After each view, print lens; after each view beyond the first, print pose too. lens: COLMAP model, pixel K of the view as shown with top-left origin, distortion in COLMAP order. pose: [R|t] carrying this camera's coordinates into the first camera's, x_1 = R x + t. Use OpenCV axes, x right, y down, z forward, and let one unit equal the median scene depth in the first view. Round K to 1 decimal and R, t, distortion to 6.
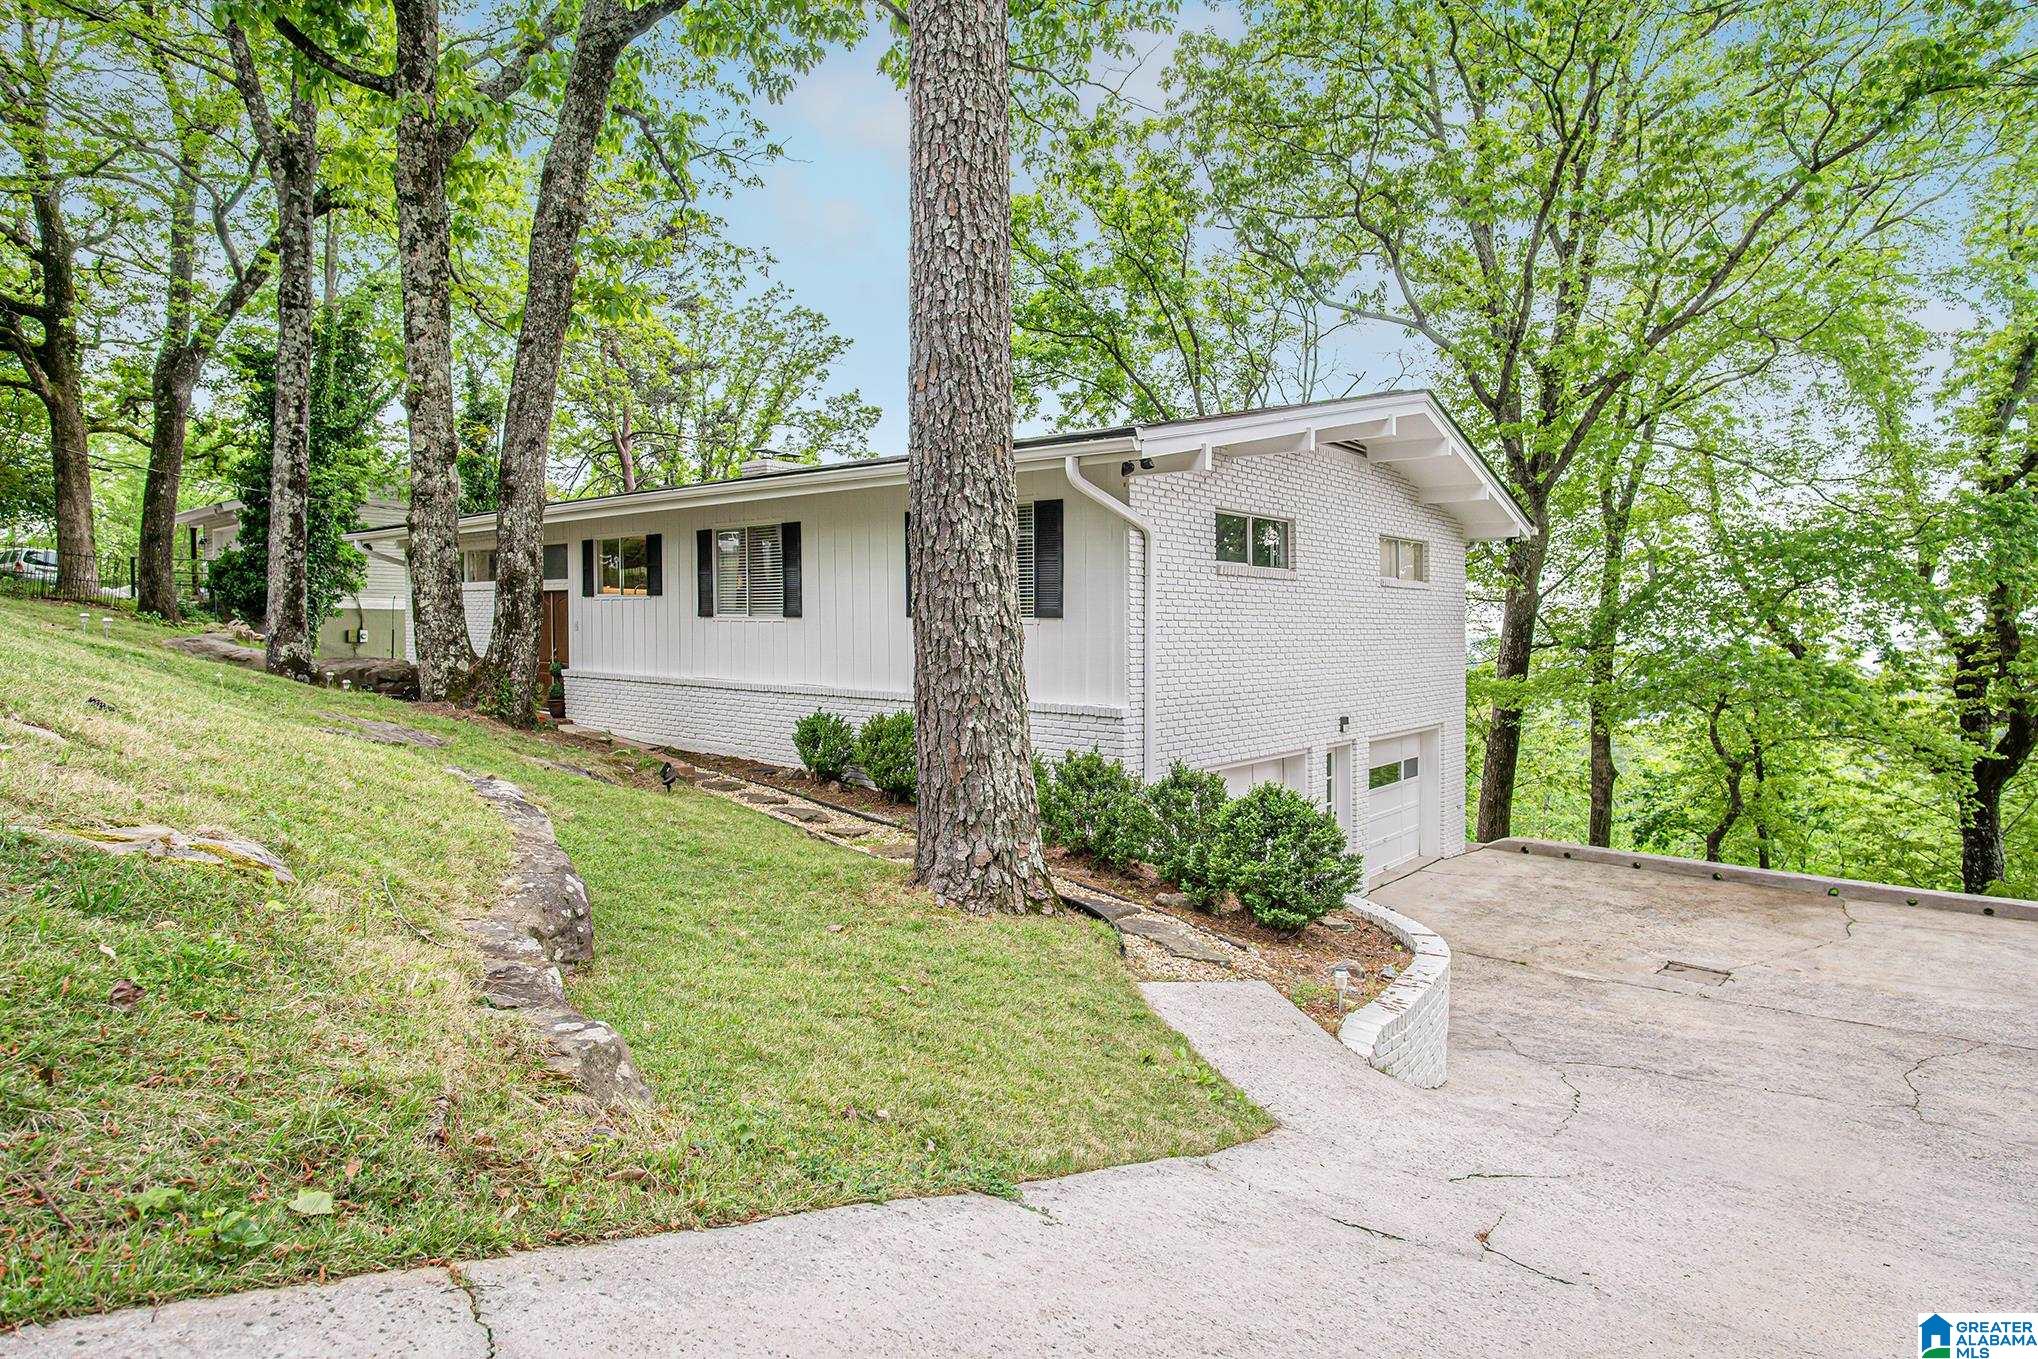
lens RADIAL K [[1114.7, 0, 1016.2], [0, 1114.7, 652.9], [0, 0, 1]] dist [-0.003265, 0.001293]
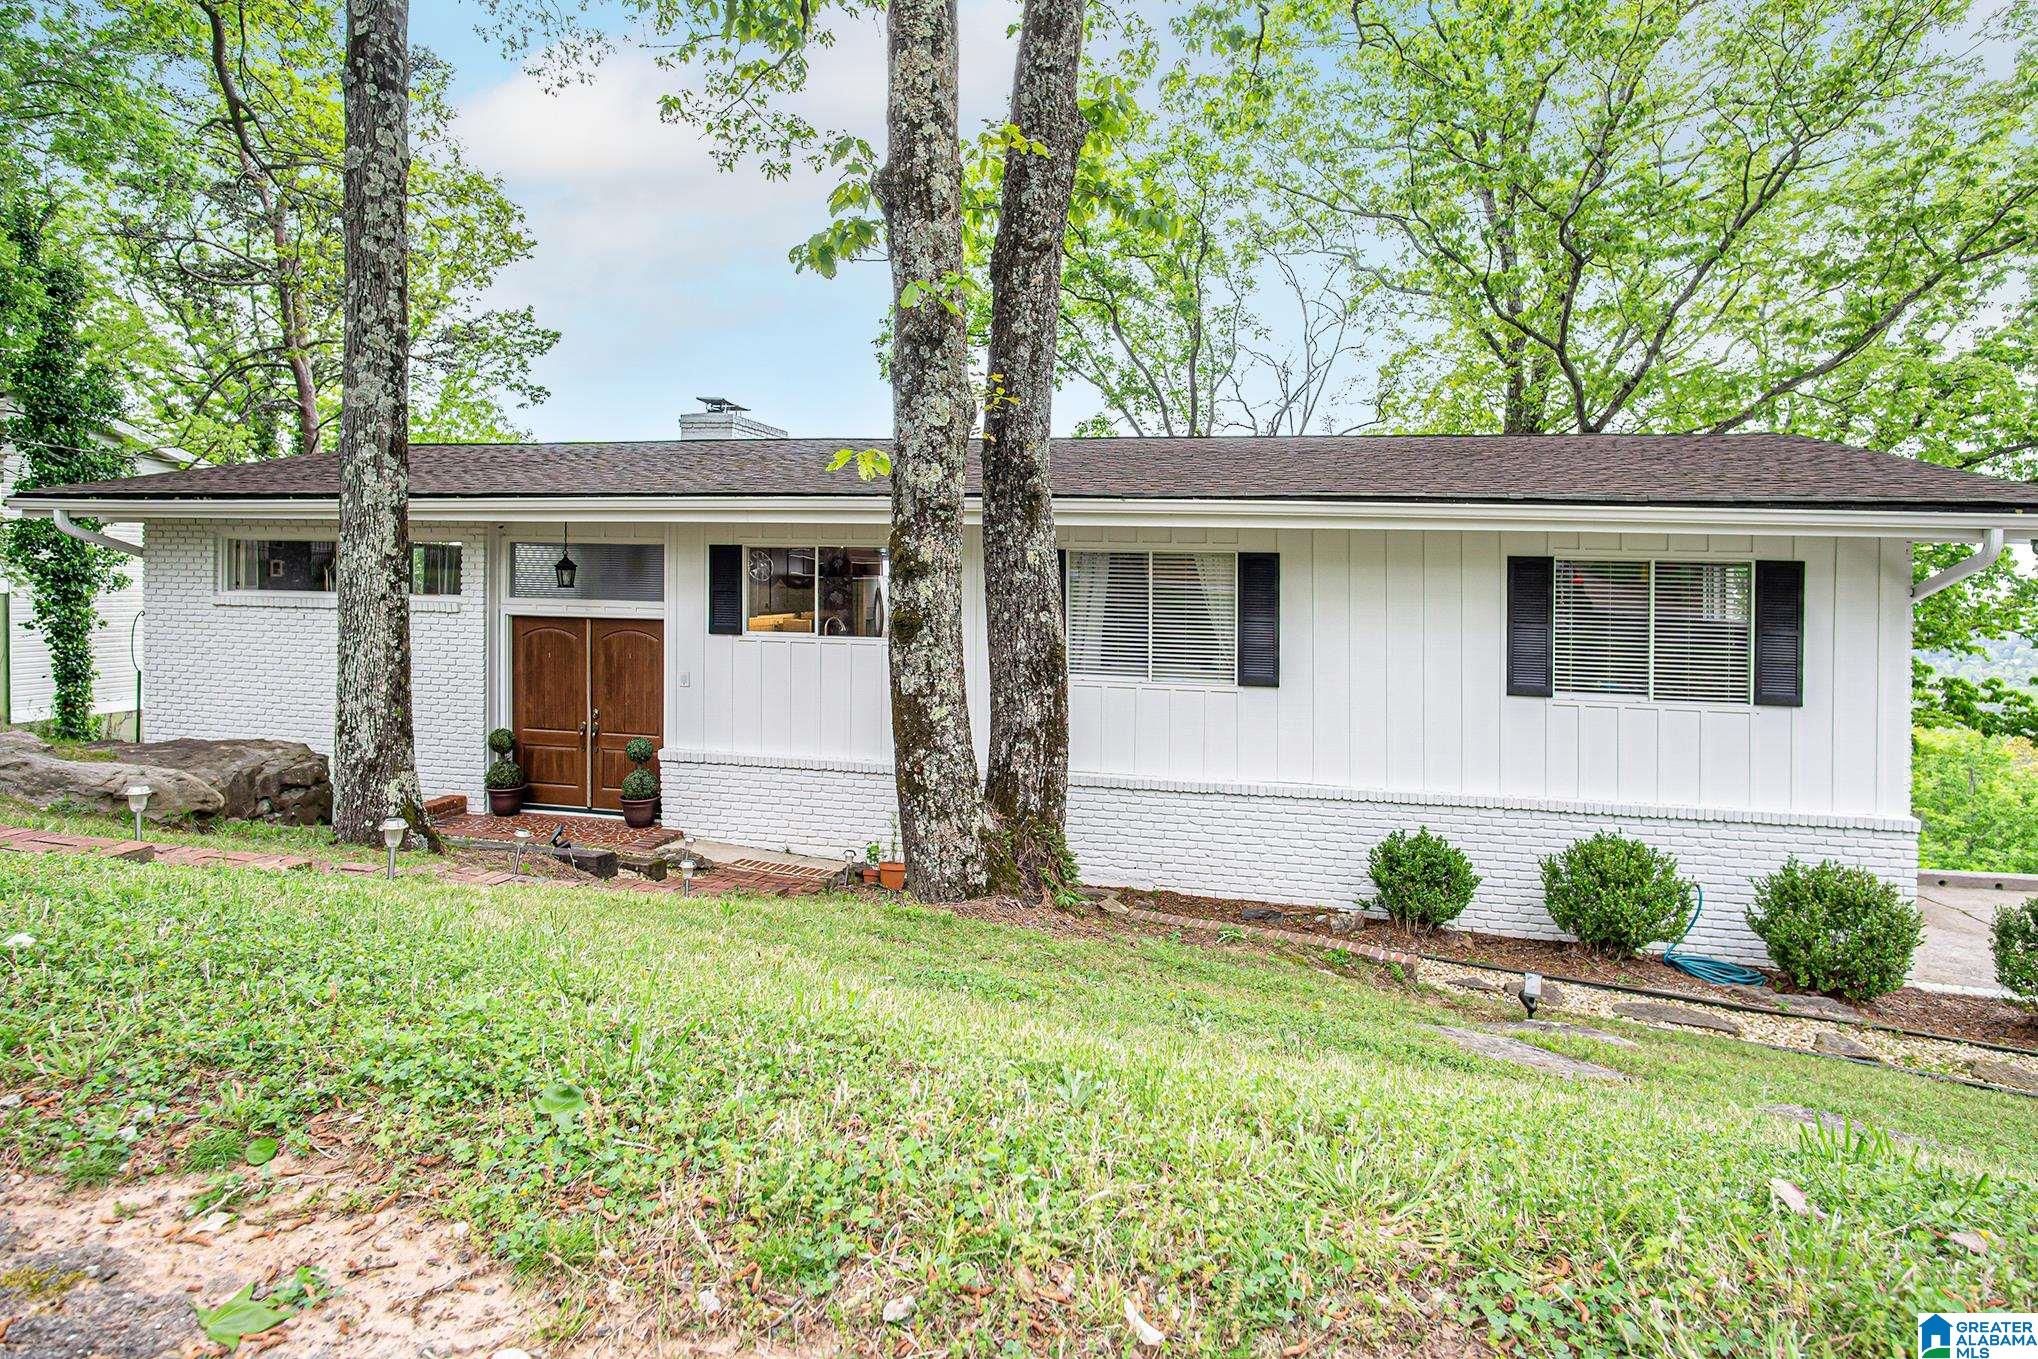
lens RADIAL K [[1100.9, 0, 1019.0], [0, 1100.9, 585.9], [0, 0, 1]] dist [-0.021328, 0.000005]
pose [[0.873523, 0.004134, 0.486765, -0.651160], [0.000994, 0.999947, -0.010276, -0.086071], [-0.486781, 0.009461, 0.873473, 0.453018]]
